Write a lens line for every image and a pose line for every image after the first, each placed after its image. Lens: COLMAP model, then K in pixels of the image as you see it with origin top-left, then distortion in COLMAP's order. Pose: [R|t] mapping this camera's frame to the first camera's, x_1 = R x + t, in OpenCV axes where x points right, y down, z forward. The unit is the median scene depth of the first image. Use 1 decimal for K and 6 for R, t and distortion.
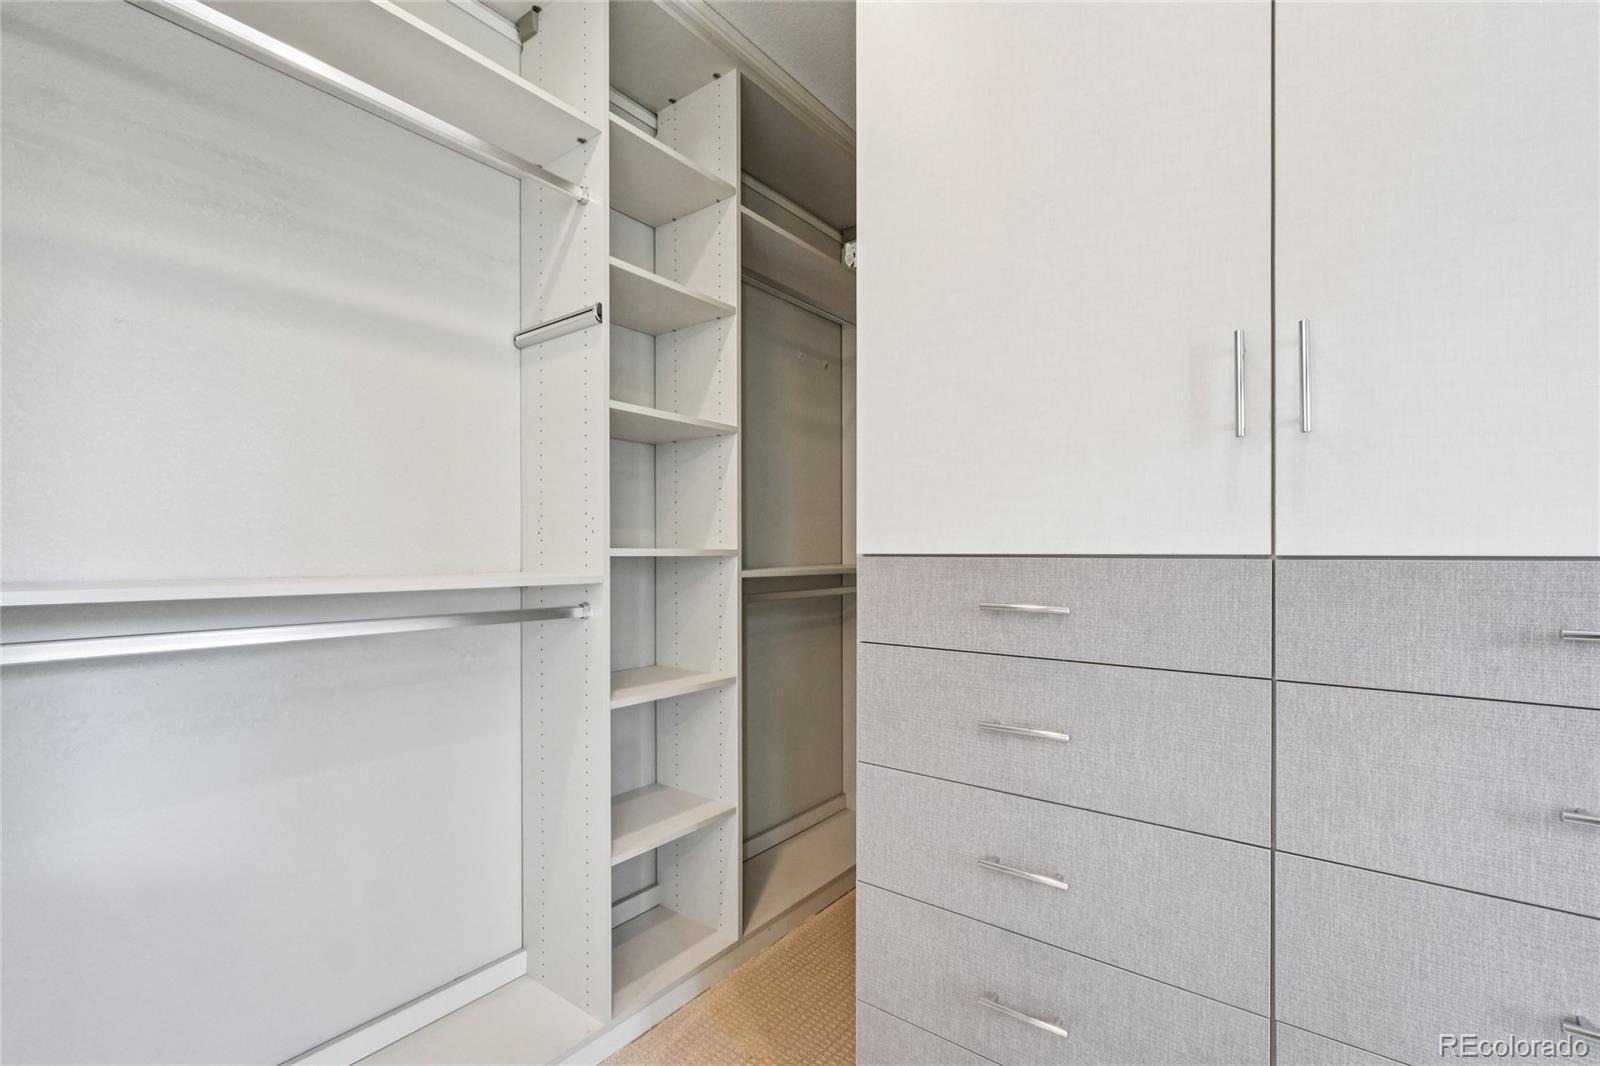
lens RADIAL K [[694.3, 0, 859.5], [0, 694.3, 552.3], [0, 0, 1]] dist [-0.004636, 0.003478]
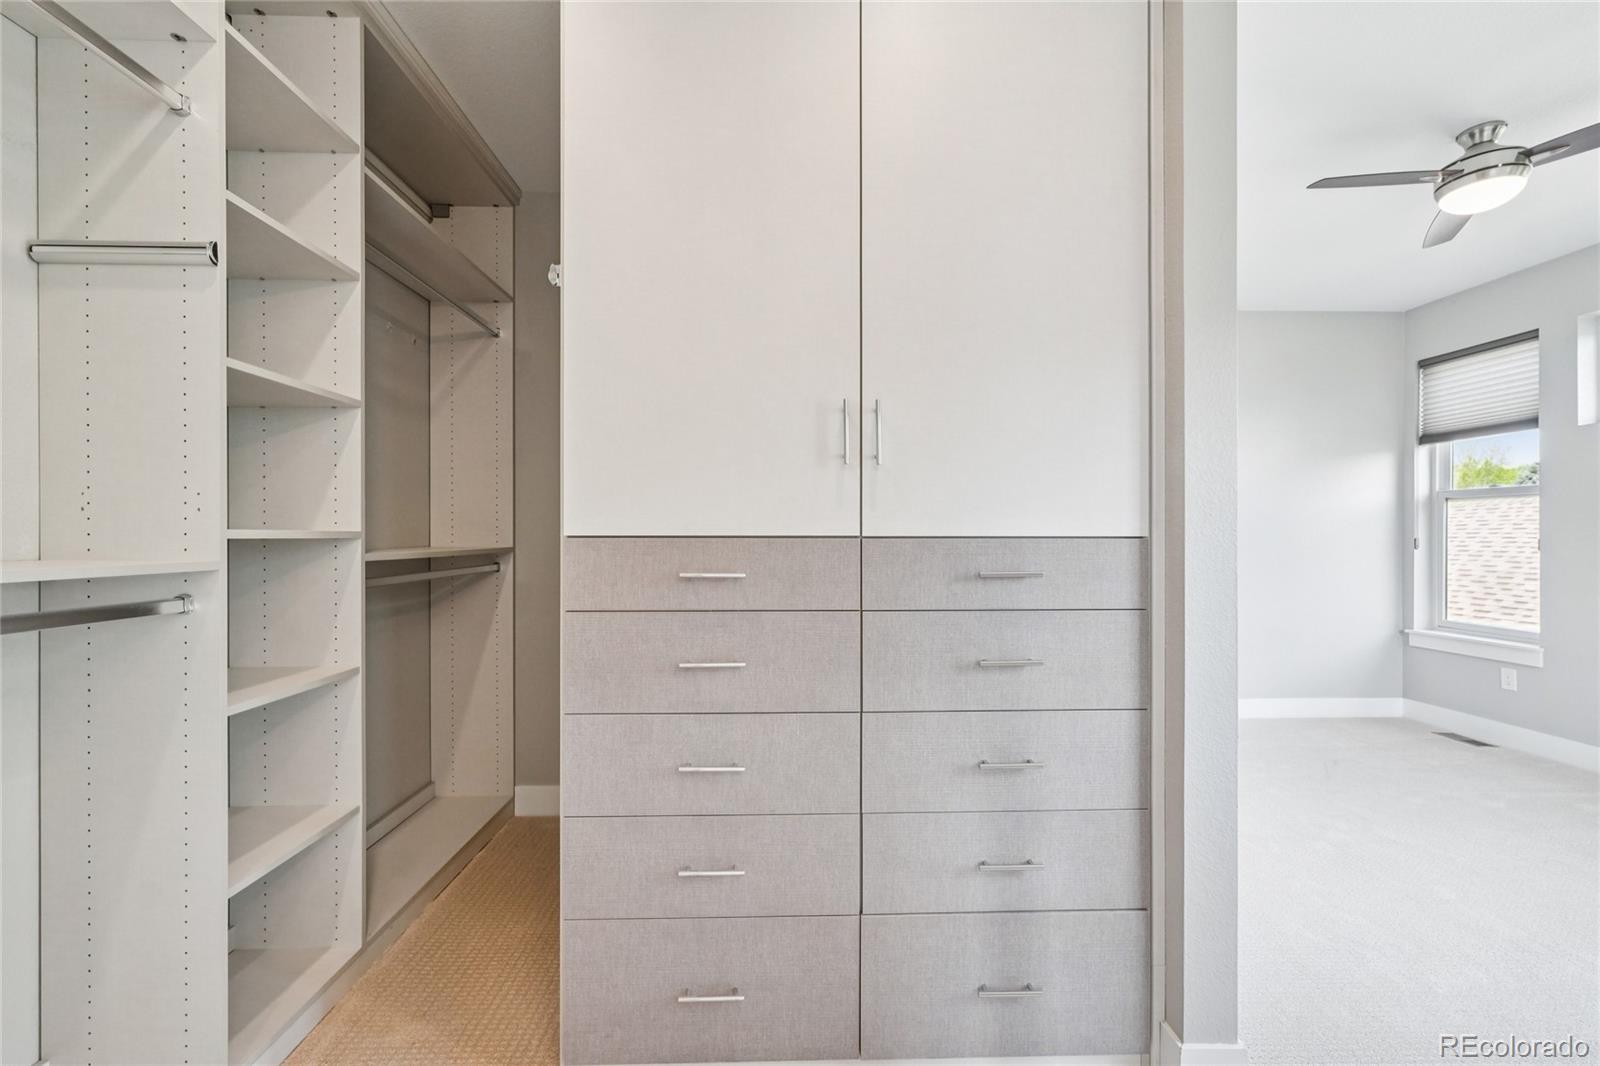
lens RADIAL K [[694.3, 0, 803.5], [0, 694.3, 537.5], [0, 0, 1]] dist [-0.004636, 0.003478]
pose [[0.764361, -0.001665, 0.644787, -0.364962], [0.000553, 0.999998, 0.001927, 0.002840], [-0.644789, -0.001116, 0.764360, -0.116914]]
